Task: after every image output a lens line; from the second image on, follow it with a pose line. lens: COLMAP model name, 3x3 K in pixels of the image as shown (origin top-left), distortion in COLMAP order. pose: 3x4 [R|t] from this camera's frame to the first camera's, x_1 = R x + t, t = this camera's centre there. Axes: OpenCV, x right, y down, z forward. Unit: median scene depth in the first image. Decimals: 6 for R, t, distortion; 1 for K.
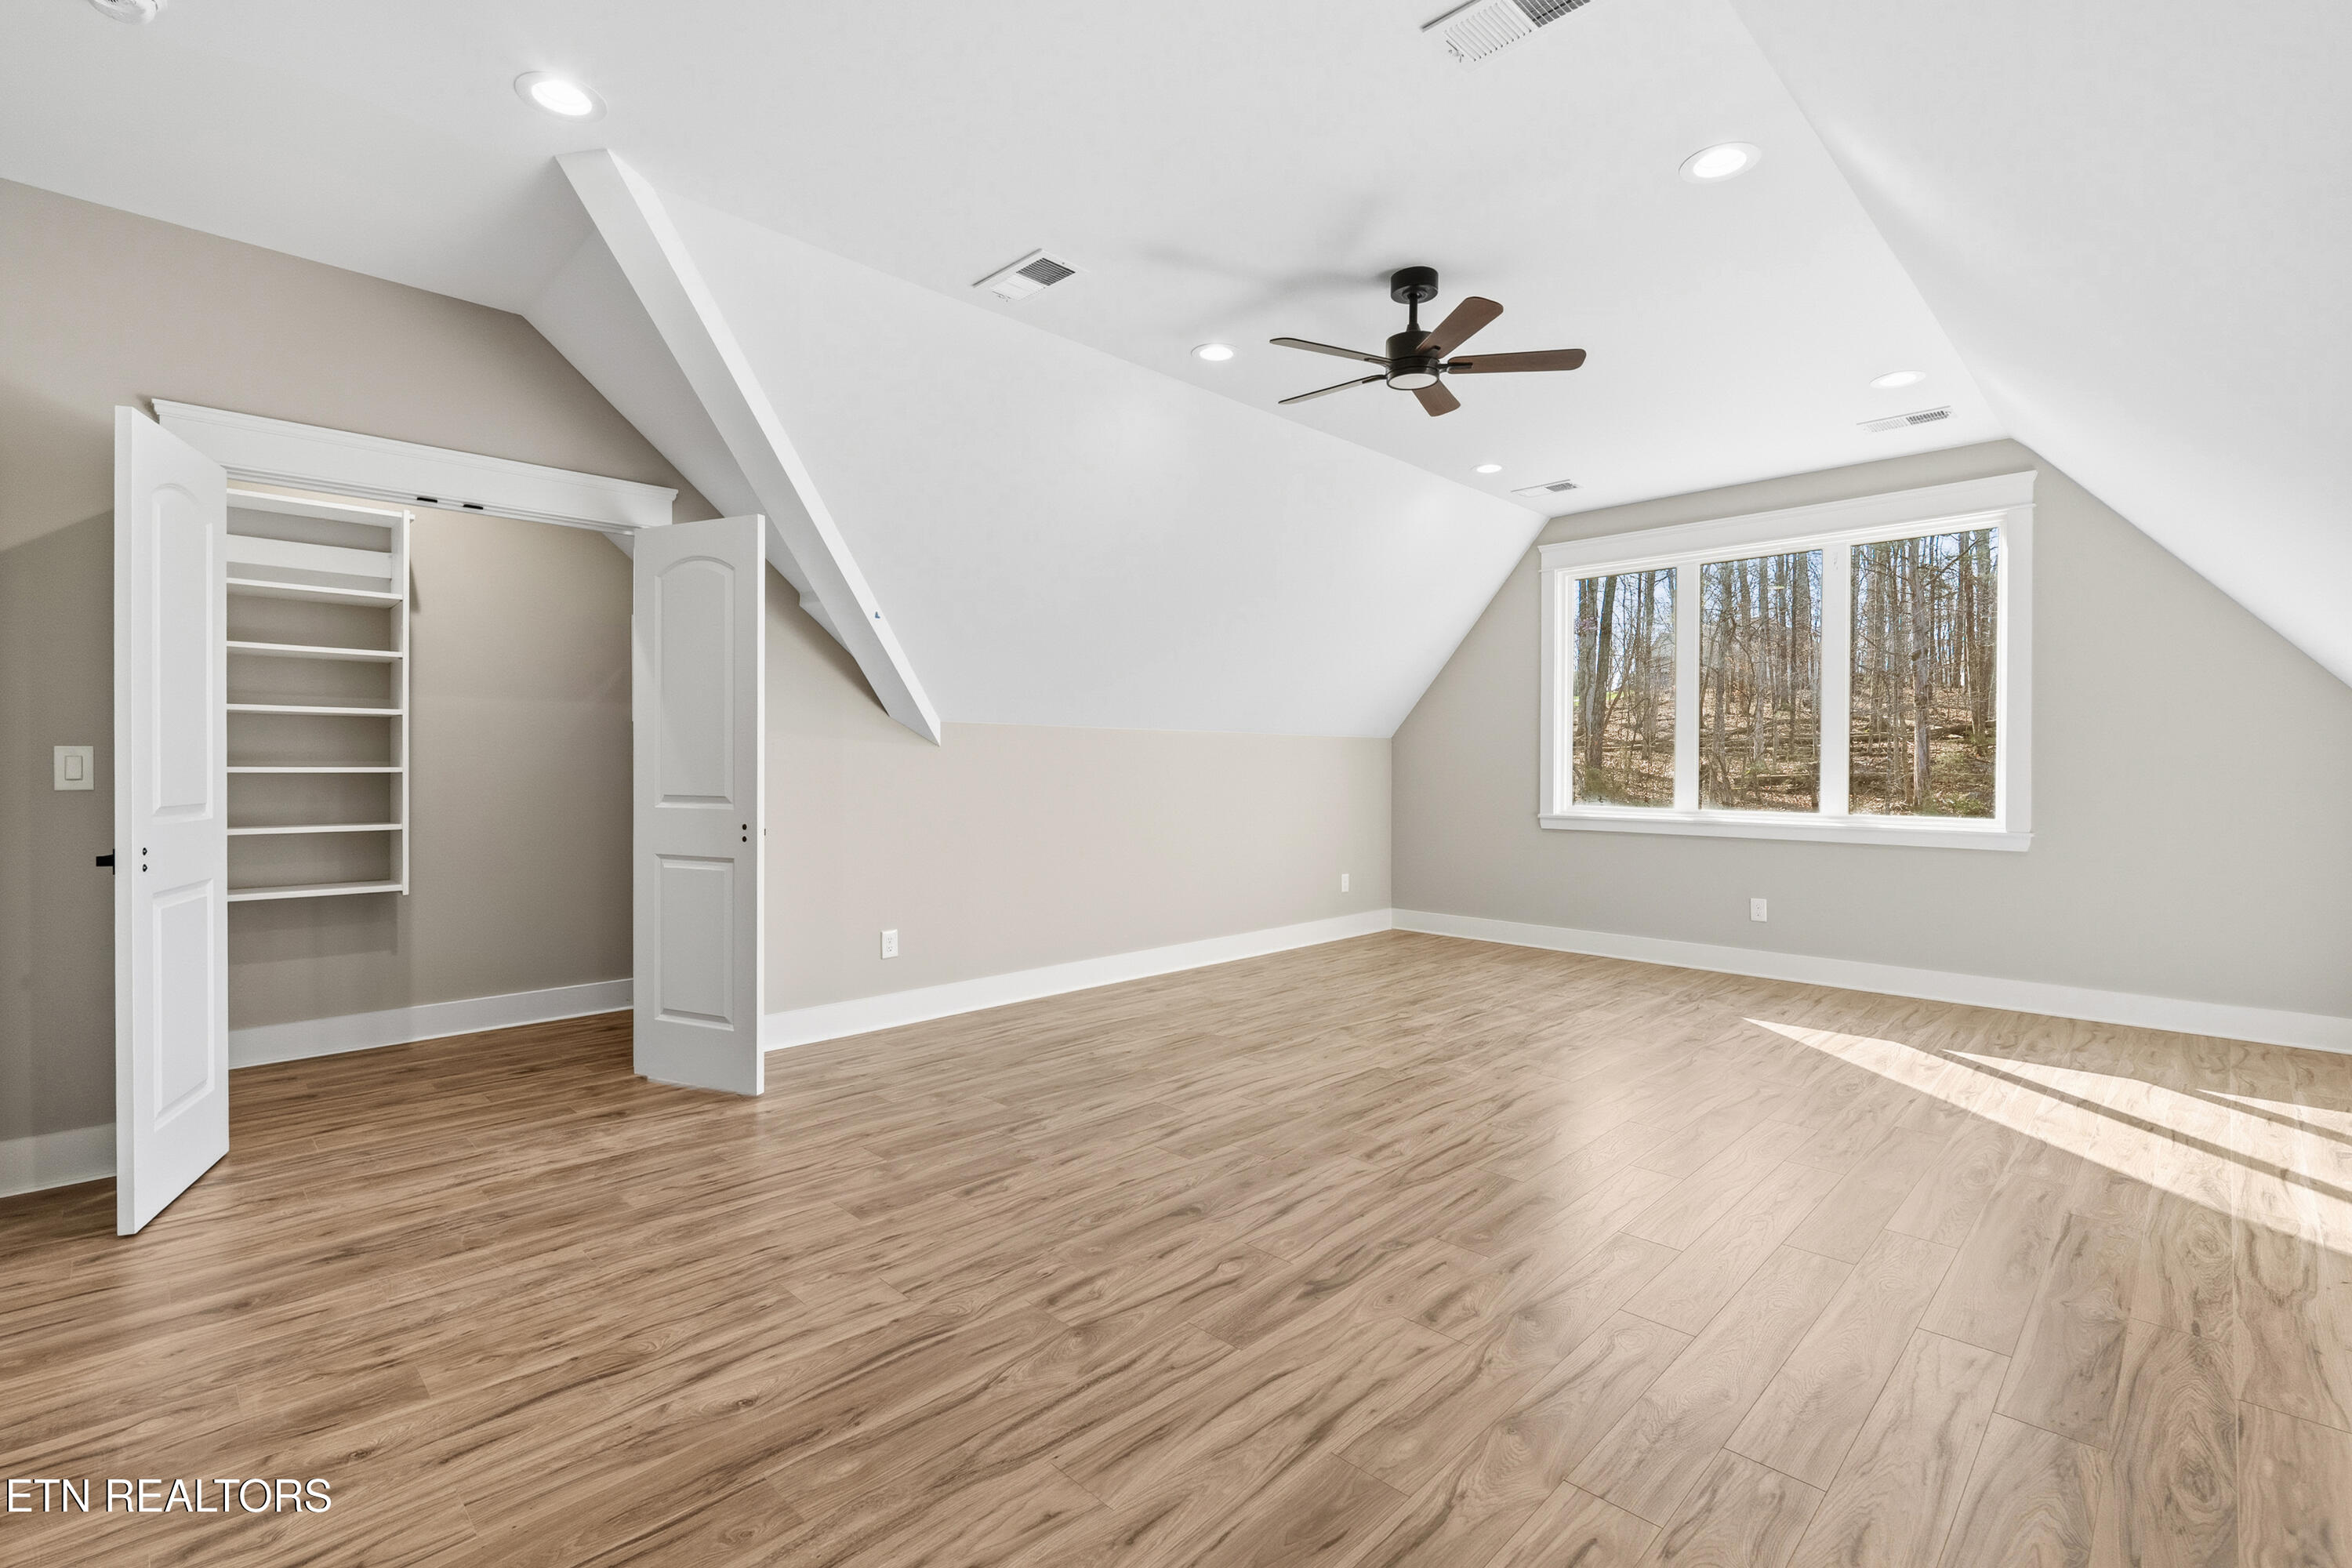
lens RADIAL K [[1039.1, 0, 1171.5], [0, 1039.1, 786.6], [0, 0, 1]] dist [-0.003768, 0.000156]
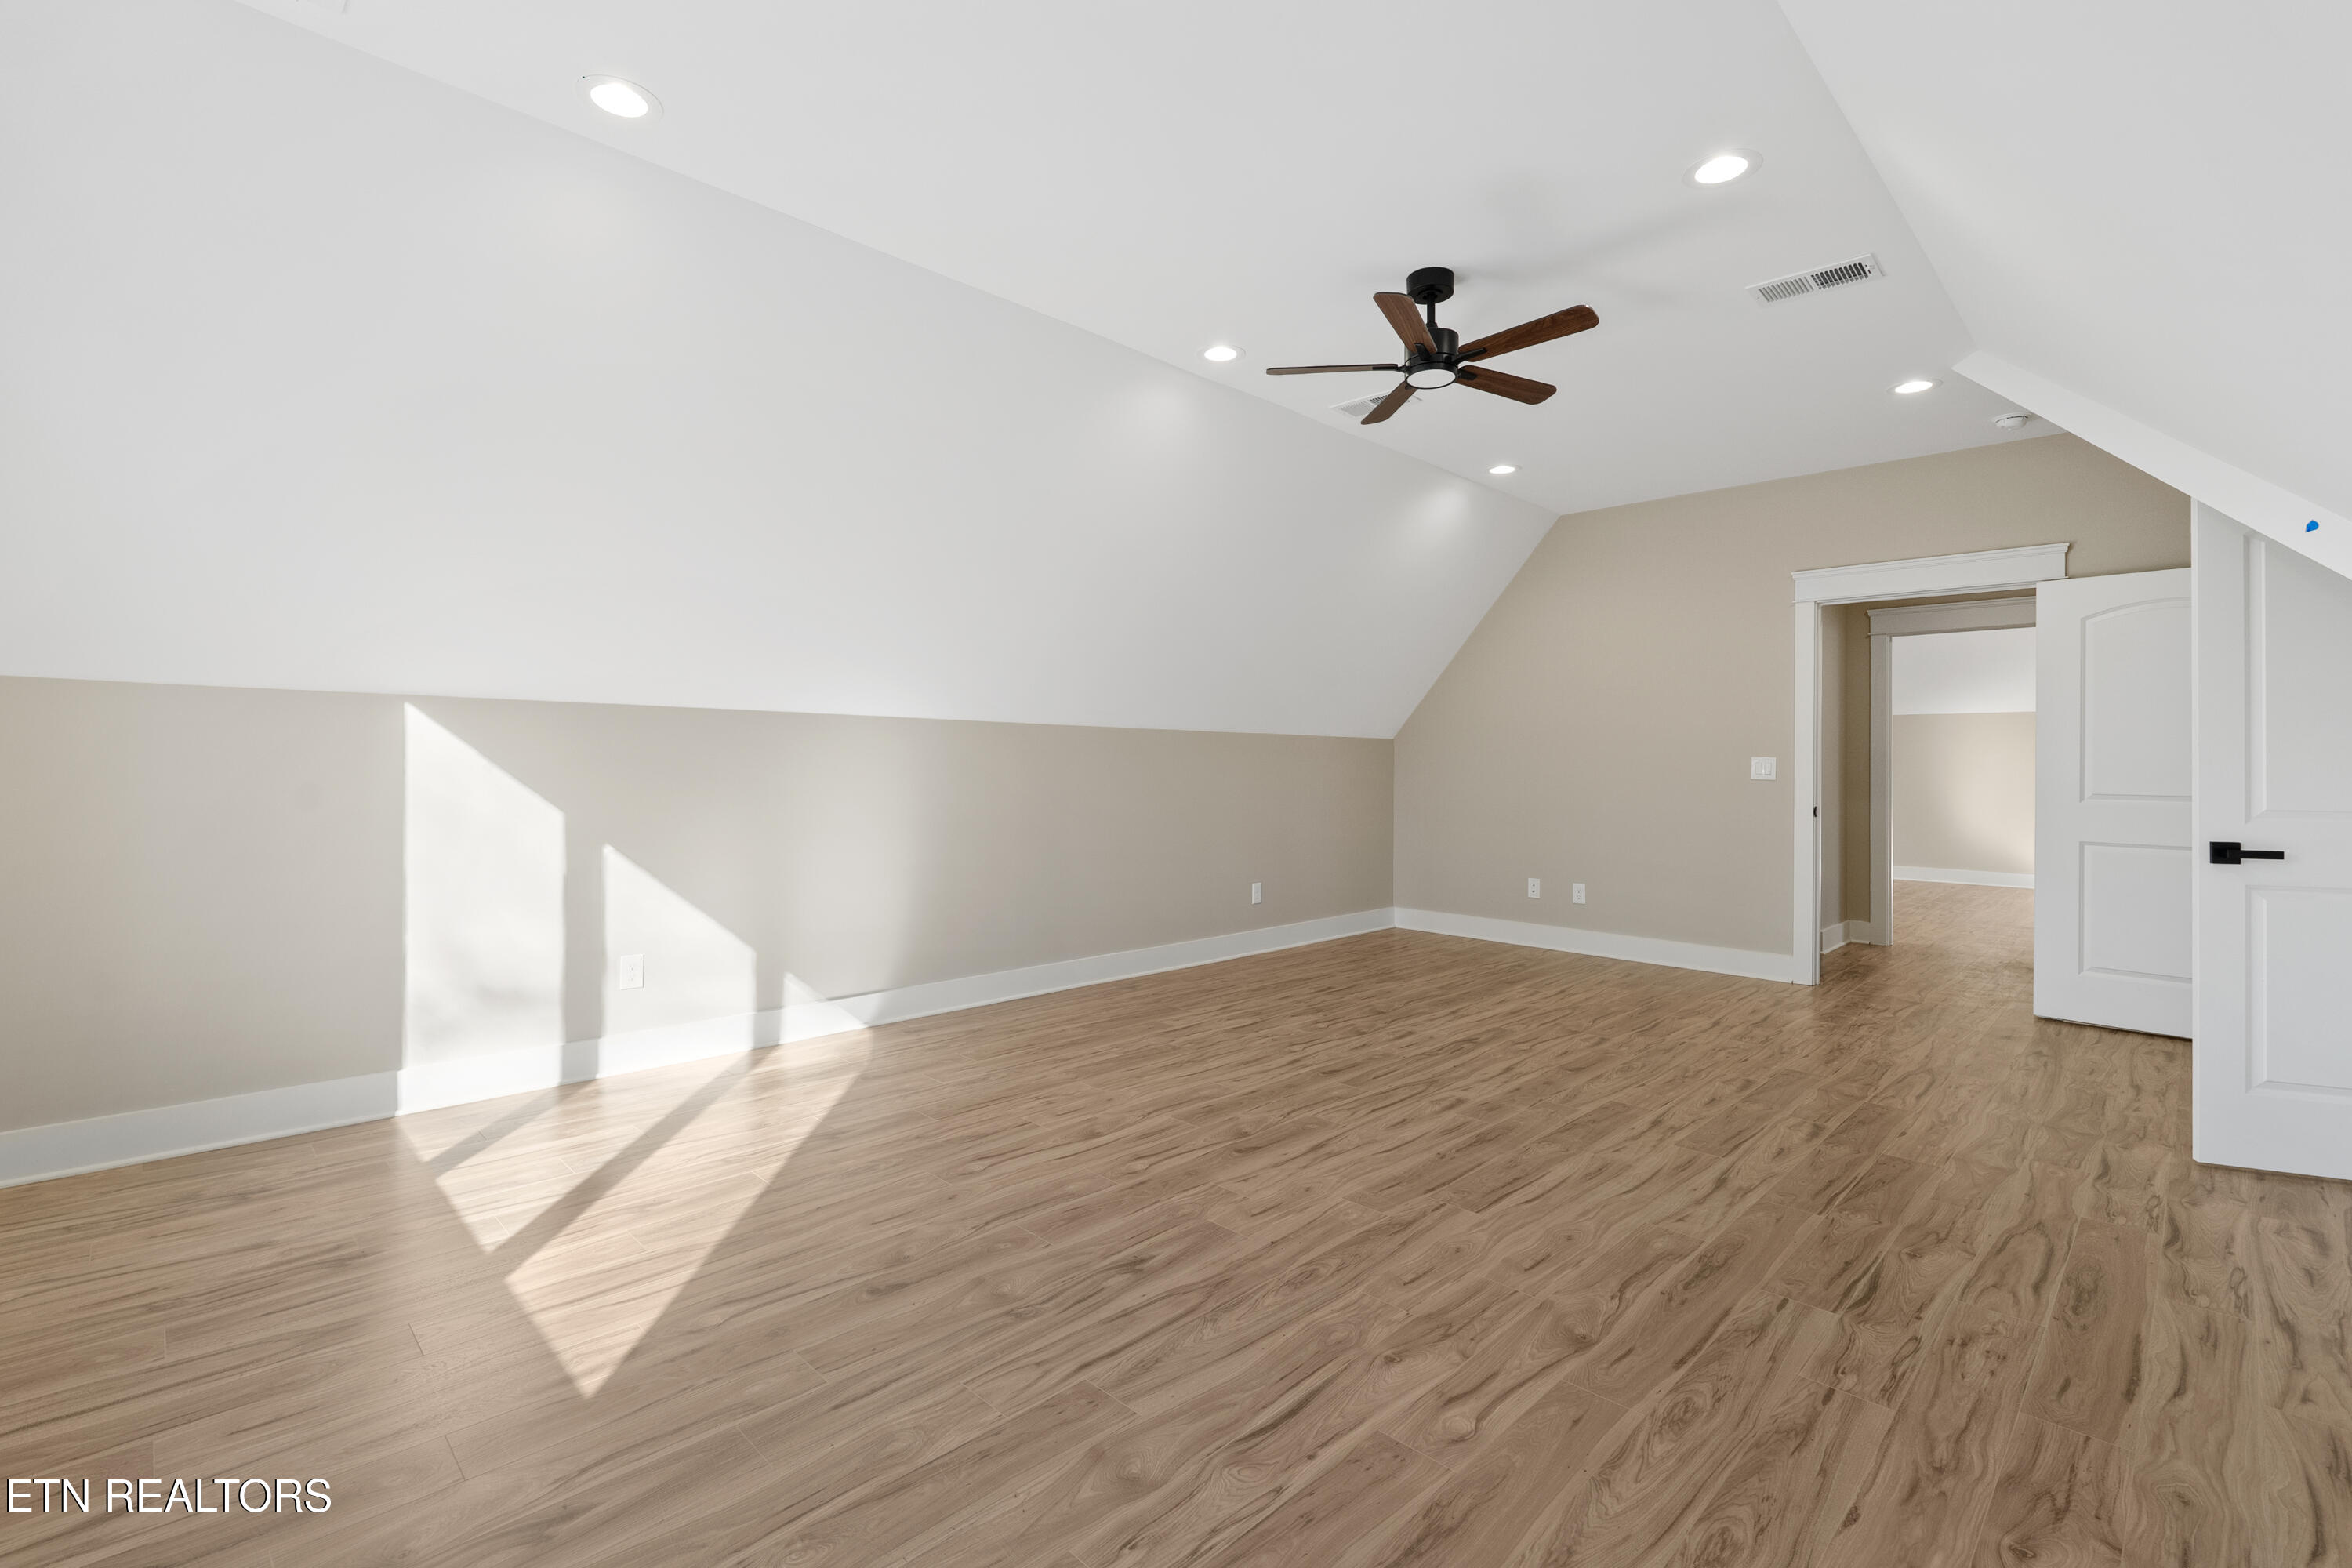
lens RADIAL K [[1031.3, 0, 1170.0], [0, 1031.3, 776.1], [0, 0, 1]] dist [-0.005246, -0.000519]
pose [[-0.999913, -0.013170, 0.000345, 0.457313], [-0.013155, 0.999521, 0.028006, -0.029981], [-0.000713, 0.027999, -0.999608, 1.887704]]
